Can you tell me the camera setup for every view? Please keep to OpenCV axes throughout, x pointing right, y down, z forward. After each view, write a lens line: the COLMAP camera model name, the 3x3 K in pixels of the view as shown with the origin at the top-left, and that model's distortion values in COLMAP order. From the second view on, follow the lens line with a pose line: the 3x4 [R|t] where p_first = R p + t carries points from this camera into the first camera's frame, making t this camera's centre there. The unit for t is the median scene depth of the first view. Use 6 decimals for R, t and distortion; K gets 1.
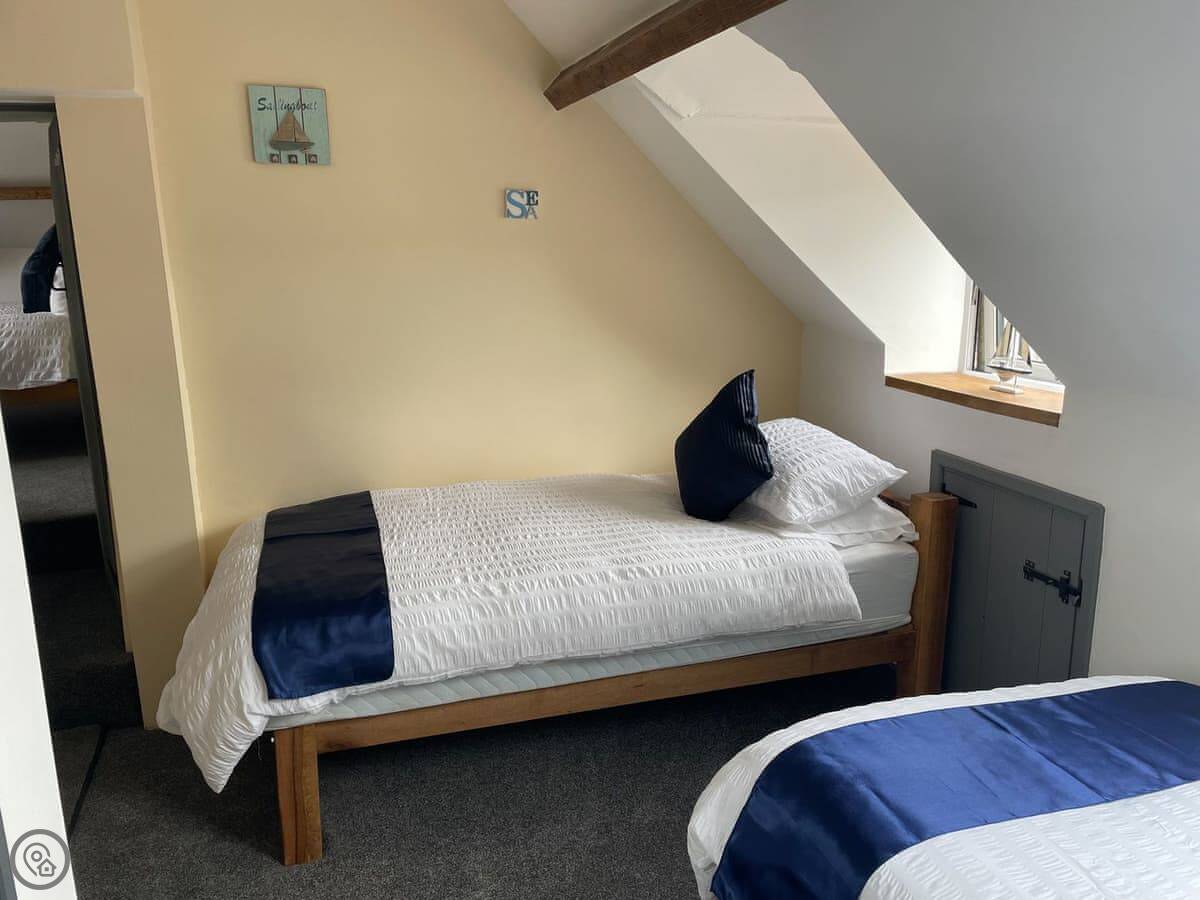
lens RADIAL K [[916.1, 0, 600.0], [0, 916.1, 450.0], [0, 0, 1]] dist [0.099790, -0.126783]
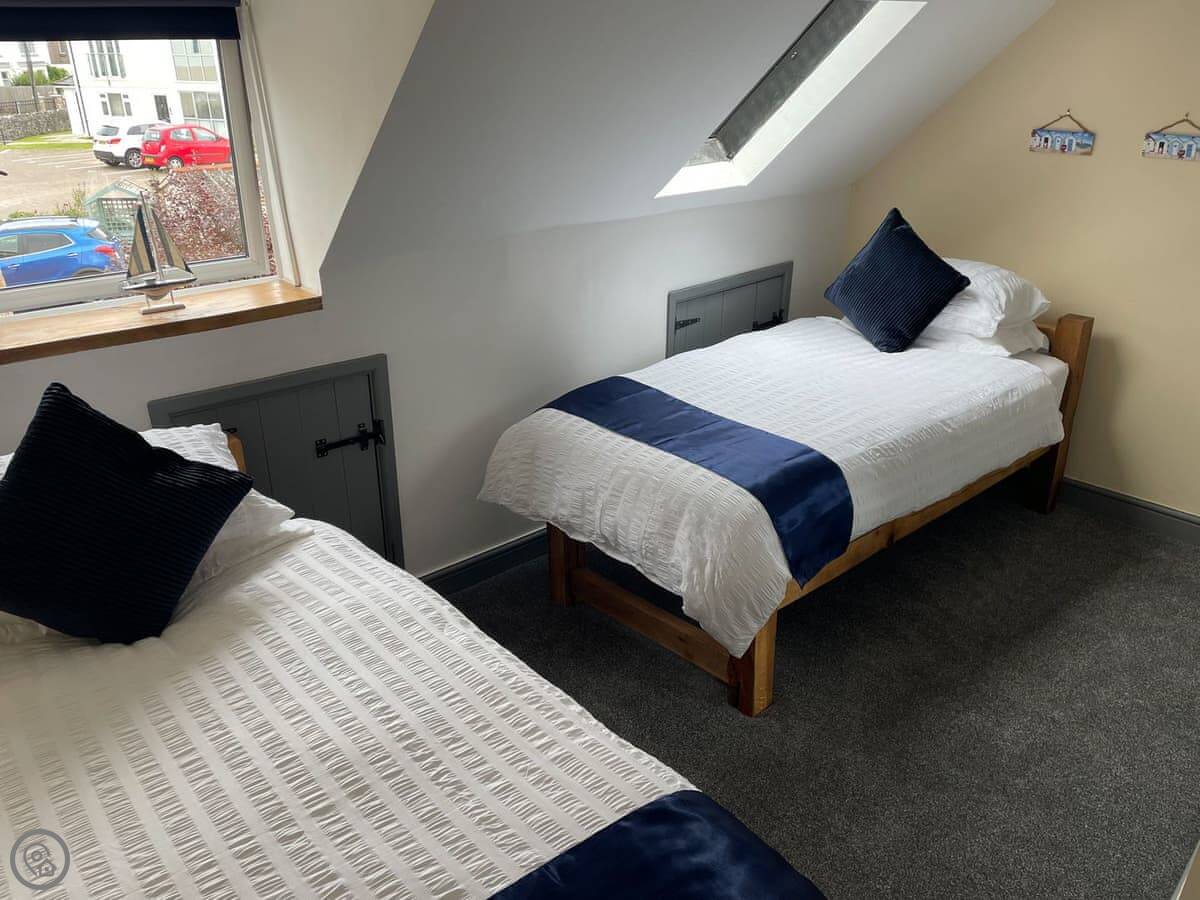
lens RADIAL K [[916.1, 0, 600.0], [0, 916.1, 450.0], [0, 0, 1]] dist [0.099790, -0.126783]
pose [[-0.411221, -0.350436, 0.841482, -0.570850], [0.203156, 0.864694, 0.459382, -0.293145], [-0.888608, 0.359860, -0.284388, 1.008087]]
